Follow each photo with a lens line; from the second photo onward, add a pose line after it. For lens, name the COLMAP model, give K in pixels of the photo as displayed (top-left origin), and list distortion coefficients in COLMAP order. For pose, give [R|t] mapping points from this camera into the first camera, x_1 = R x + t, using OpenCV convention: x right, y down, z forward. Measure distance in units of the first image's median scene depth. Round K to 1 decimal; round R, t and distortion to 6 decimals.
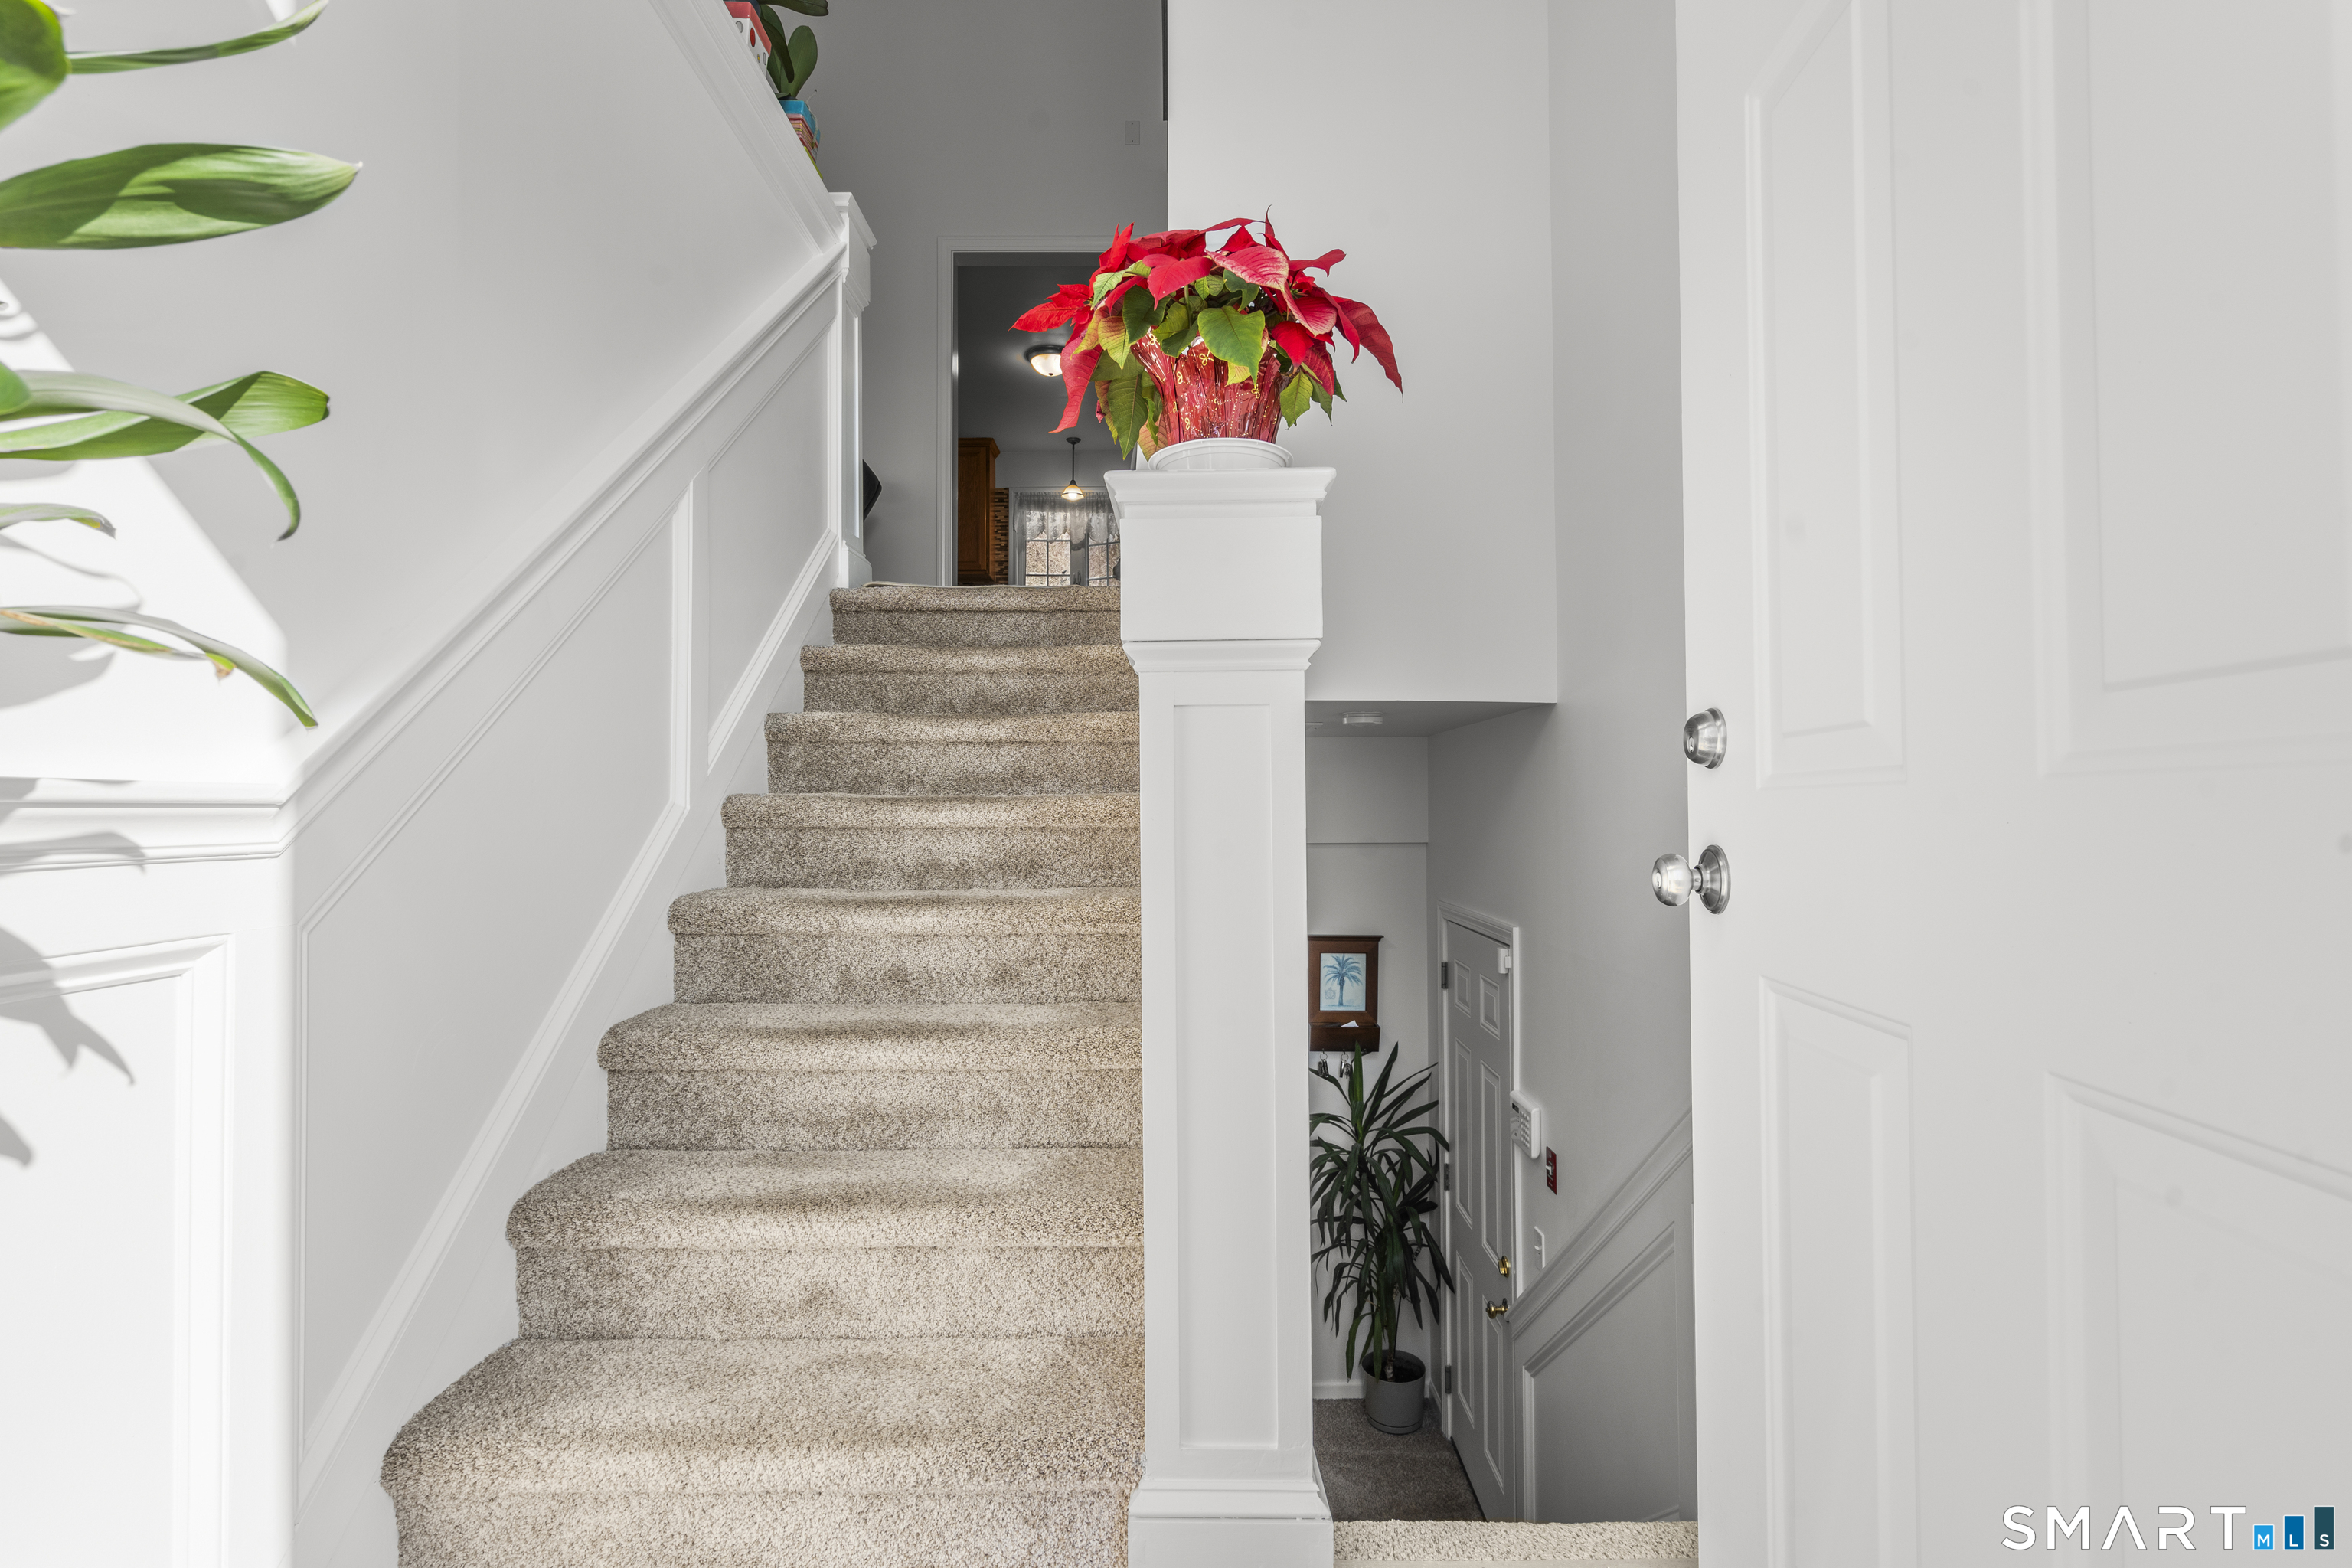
lens RADIAL K [[1053.1, 0, 1170.0], [0, 1053.1, 793.3], [0, 0, 1]] dist [-0.008509, 0.003727]
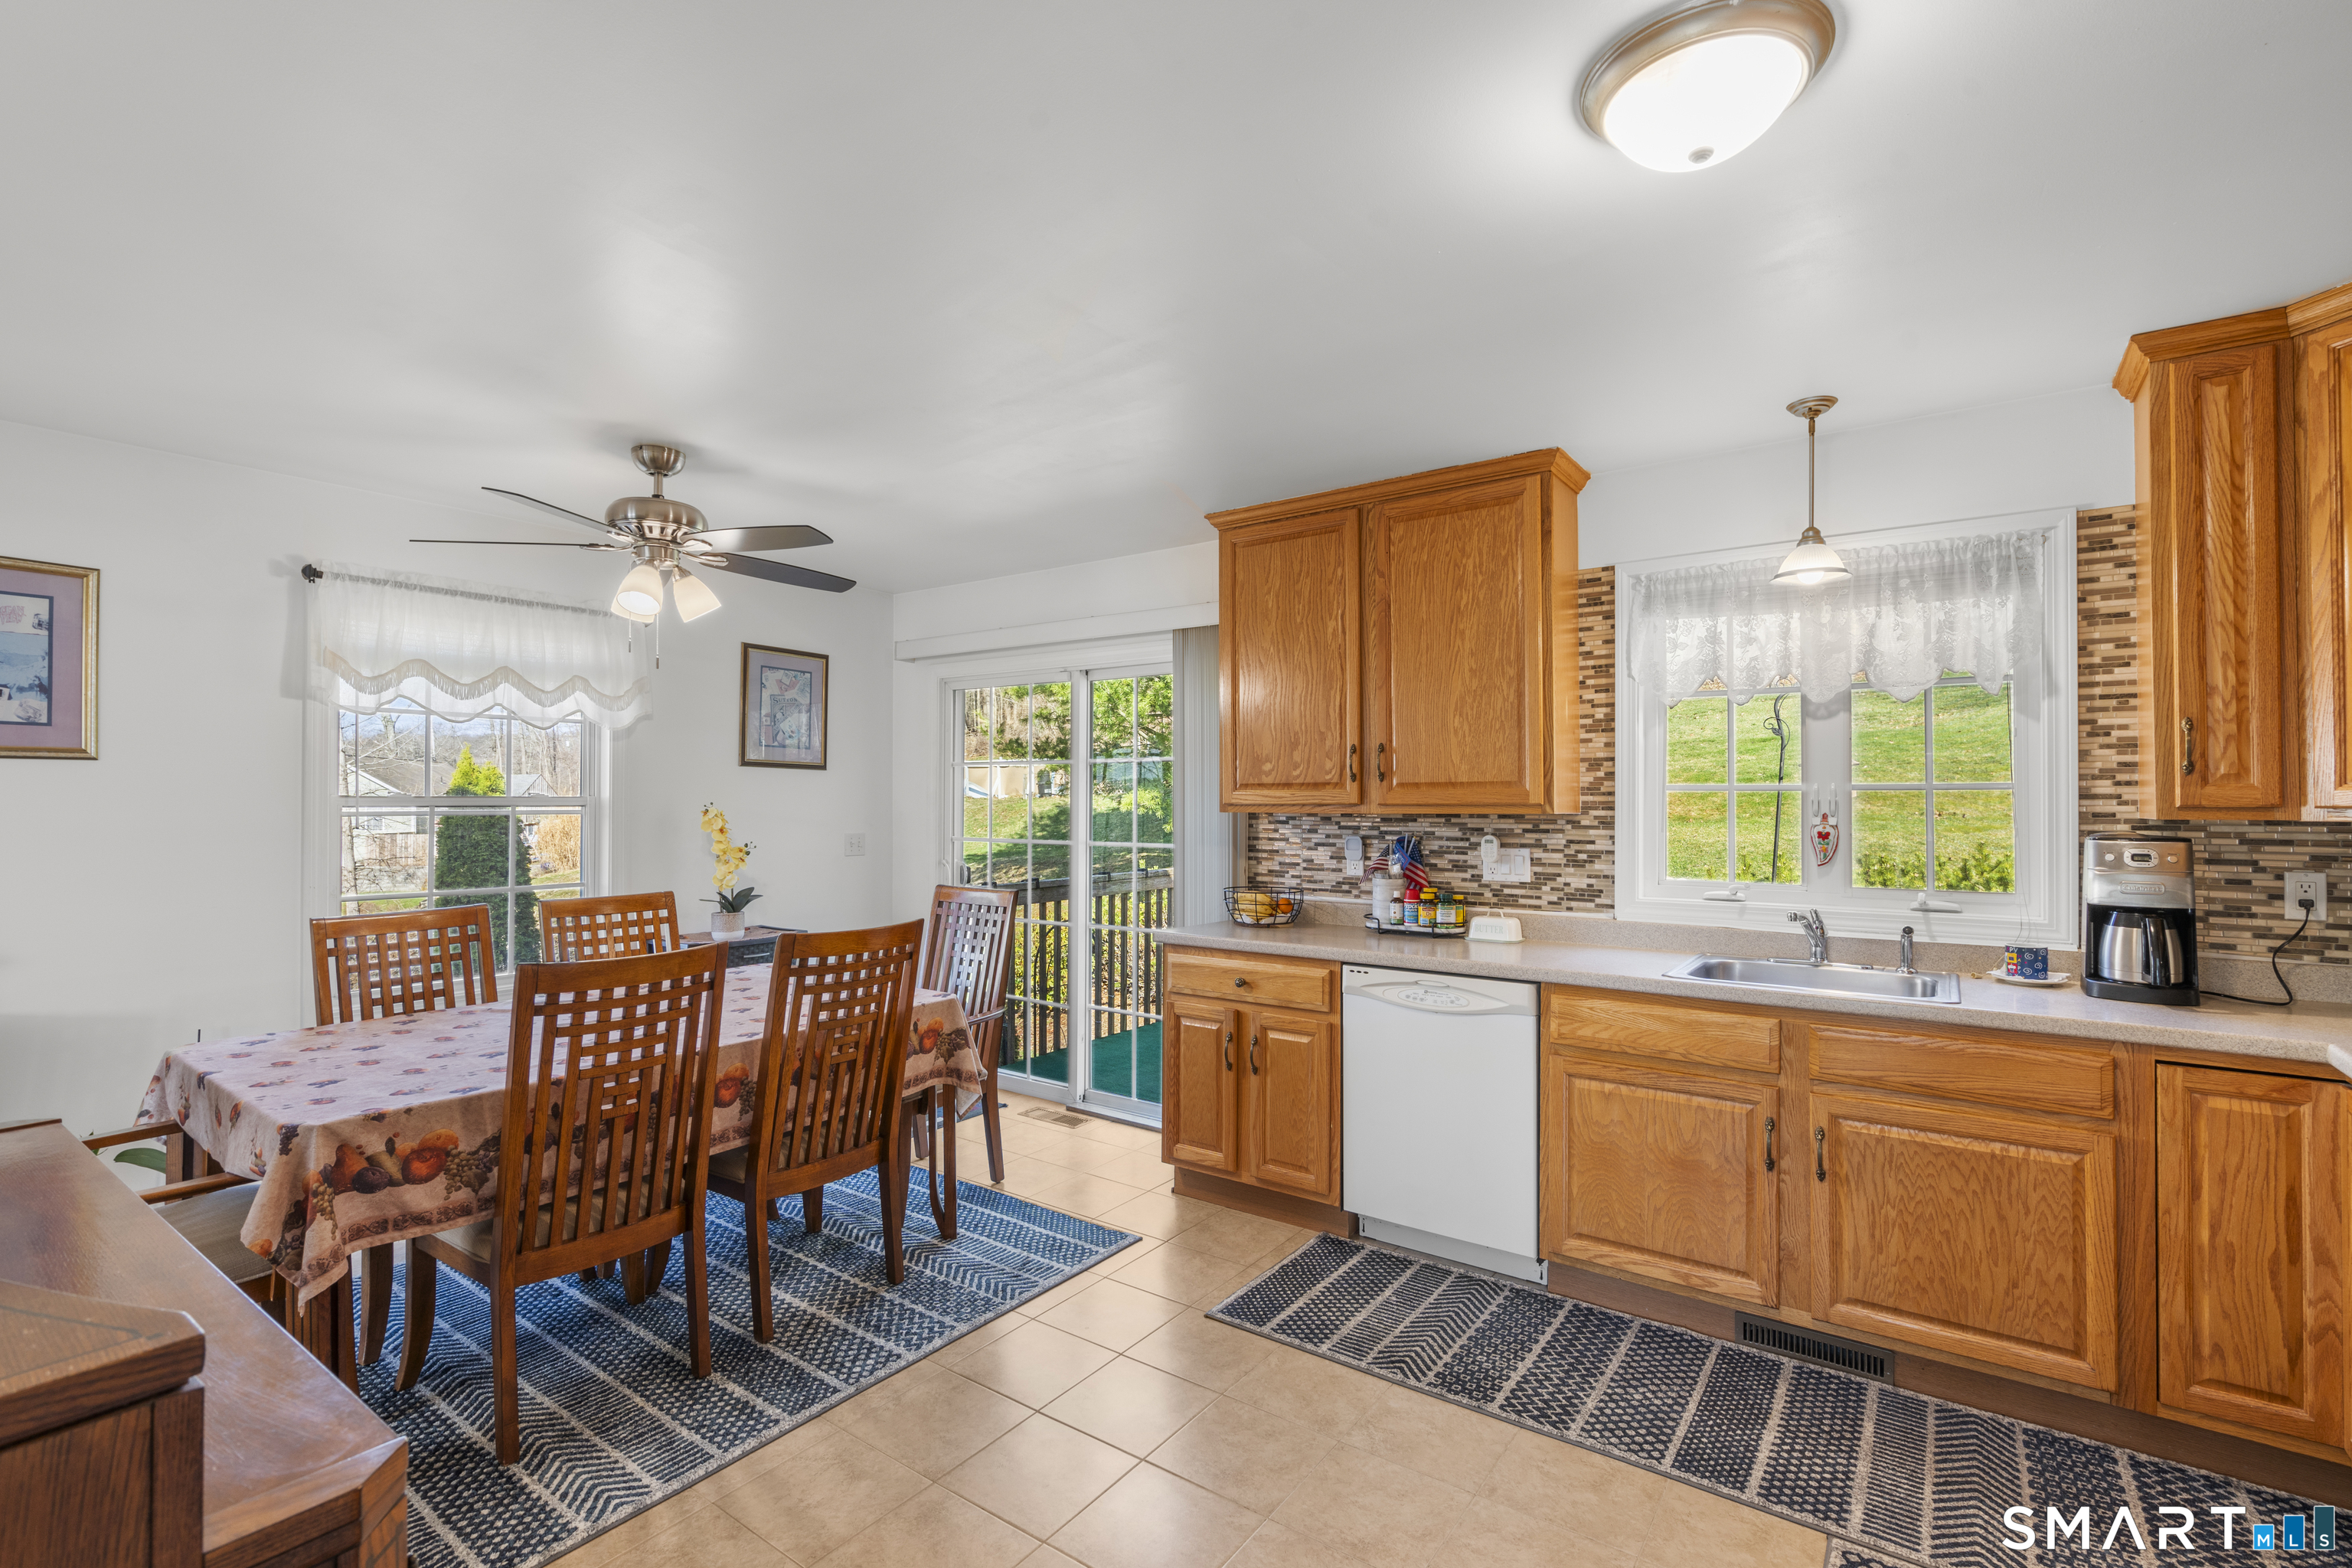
lens RADIAL K [[1053.1, 0, 1175.0], [0, 1053.1, 790.5], [0, 0, 1]] dist [-0.008509, 0.003727]
pose [[0.811448, -0.007665, -0.584374, -0.060738], [0.007648, 0.999968, -0.002496, -0.209332], [0.584374, -0.002444, 0.811481, 0.599037]]
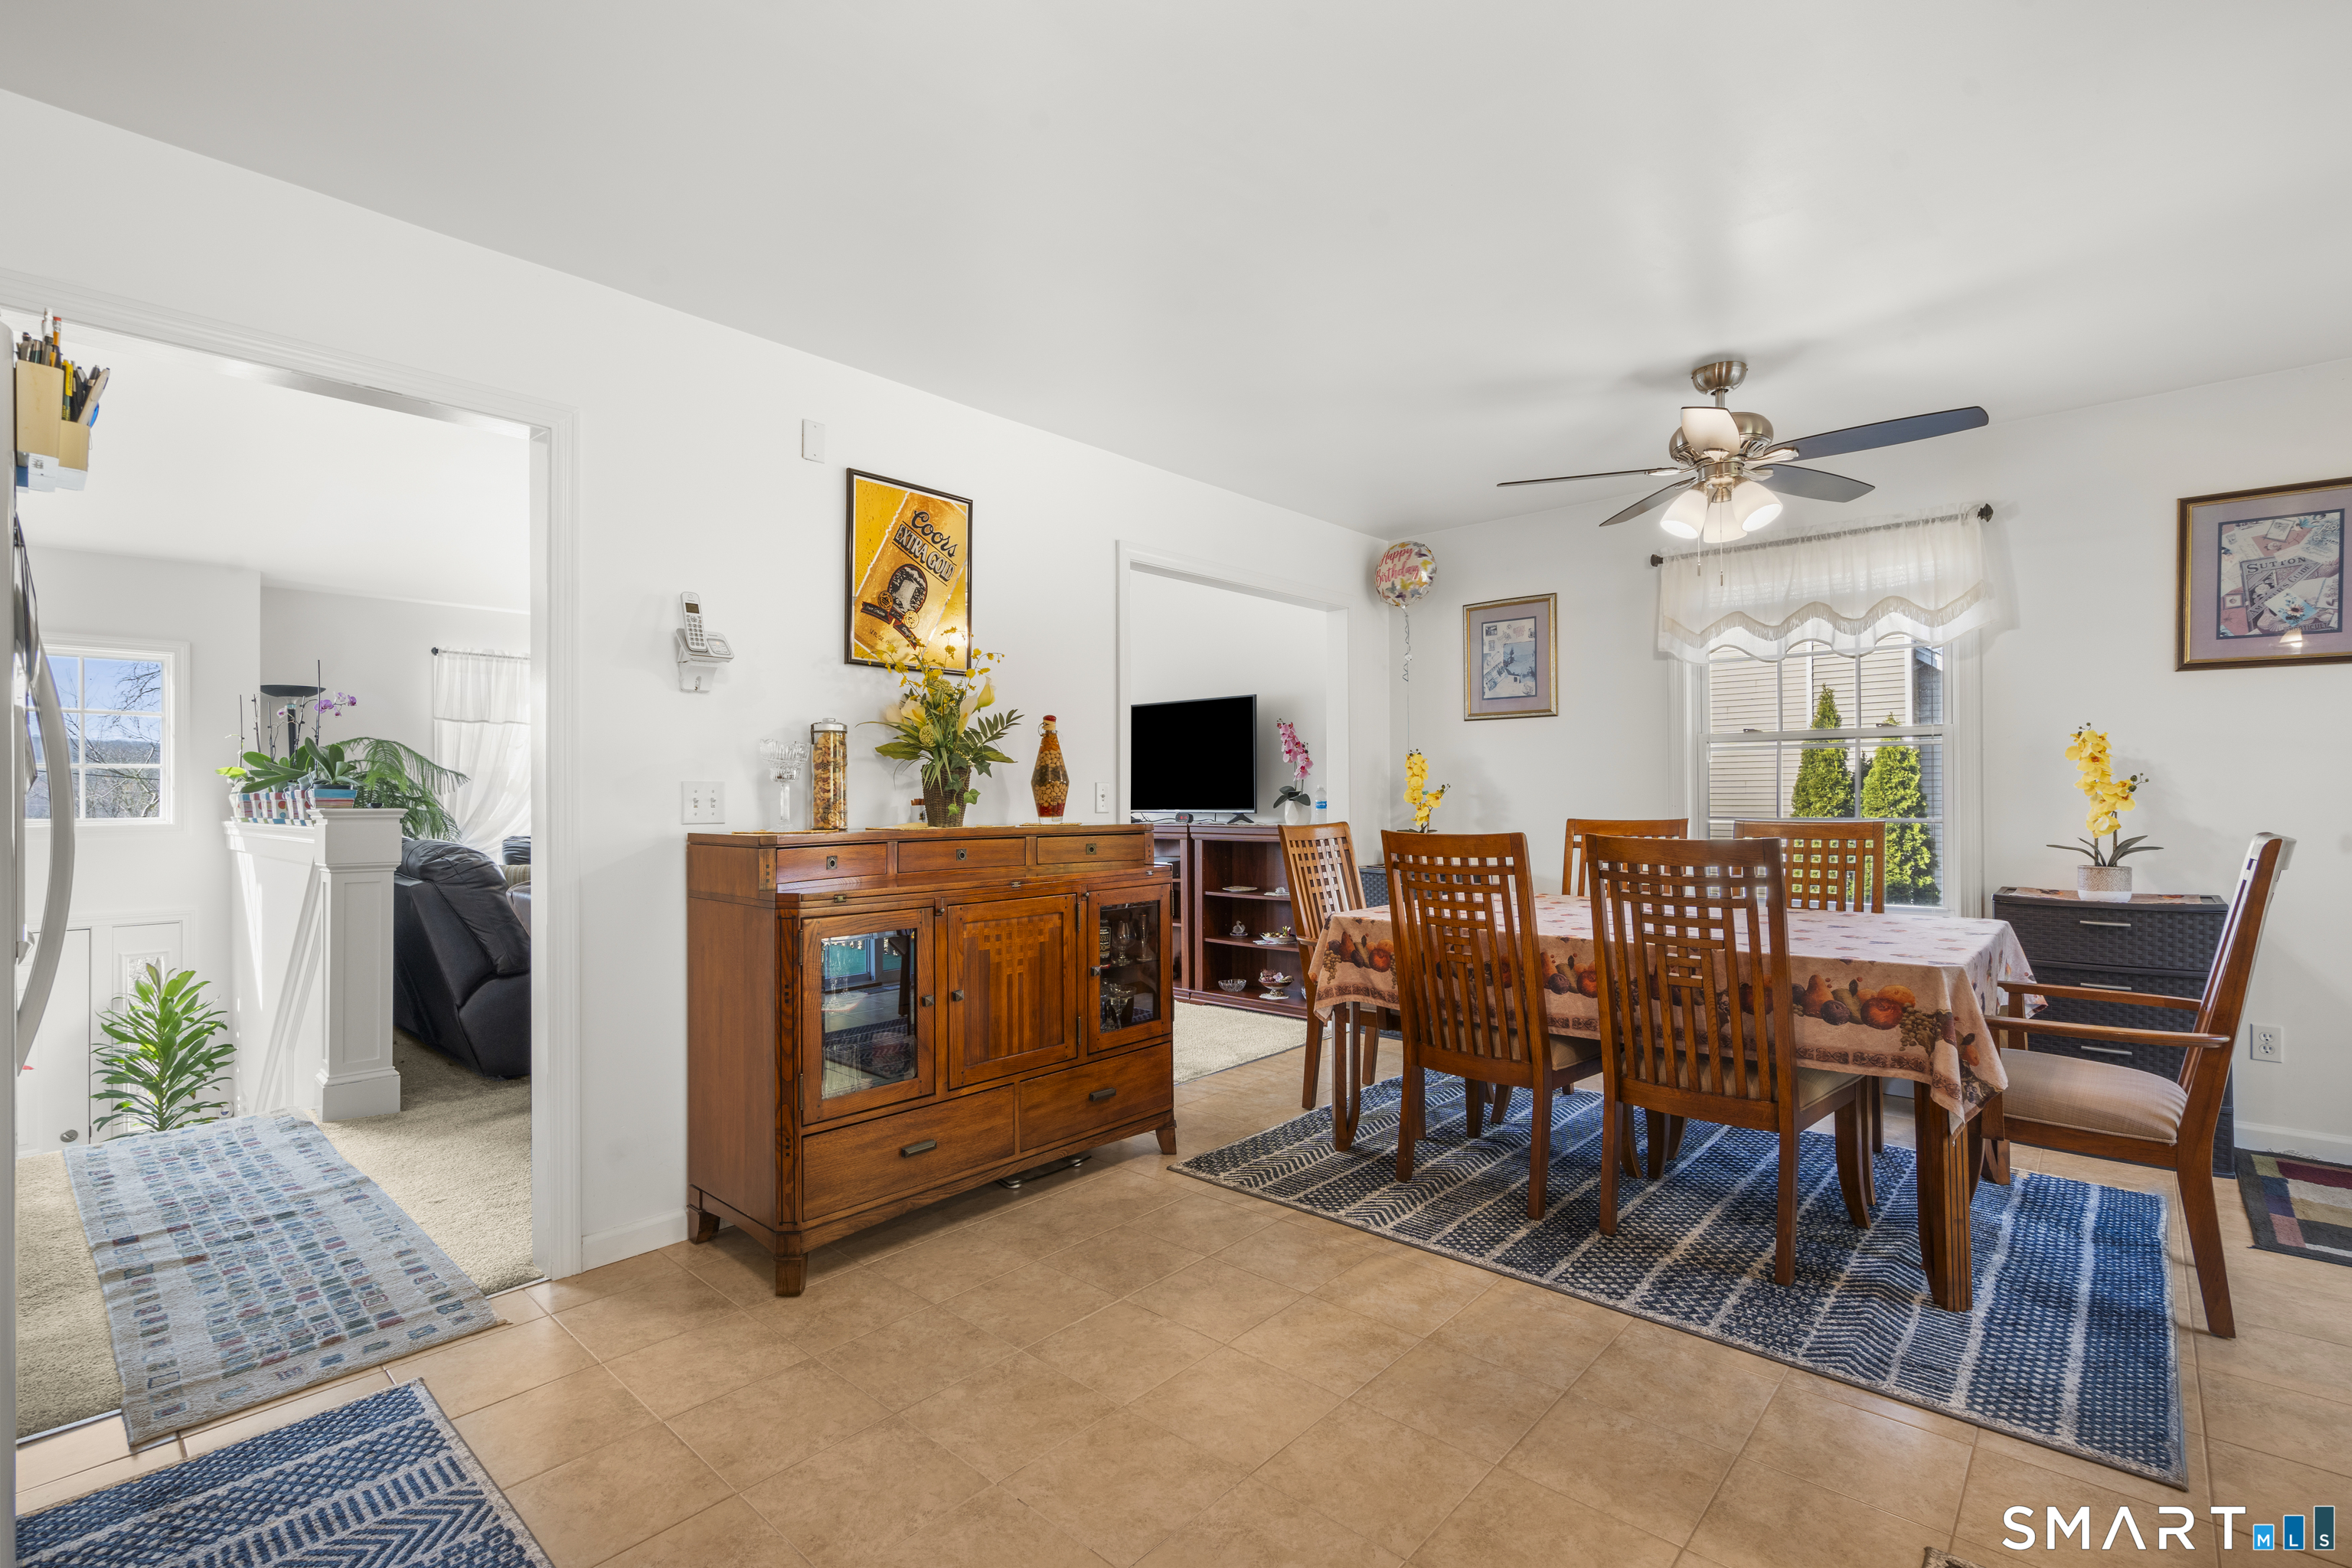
lens RADIAL K [[1053.1, 0, 1170.5], [0, 1053.1, 789.1], [0, 0, 1]] dist [-0.008509, 0.003727]
pose [[-0.670909, -0.000232, -0.741539, -0.019189], [0.012877, 0.999846, -0.011964, -0.181426], [0.741427, -0.017575, -0.670803, 0.888574]]
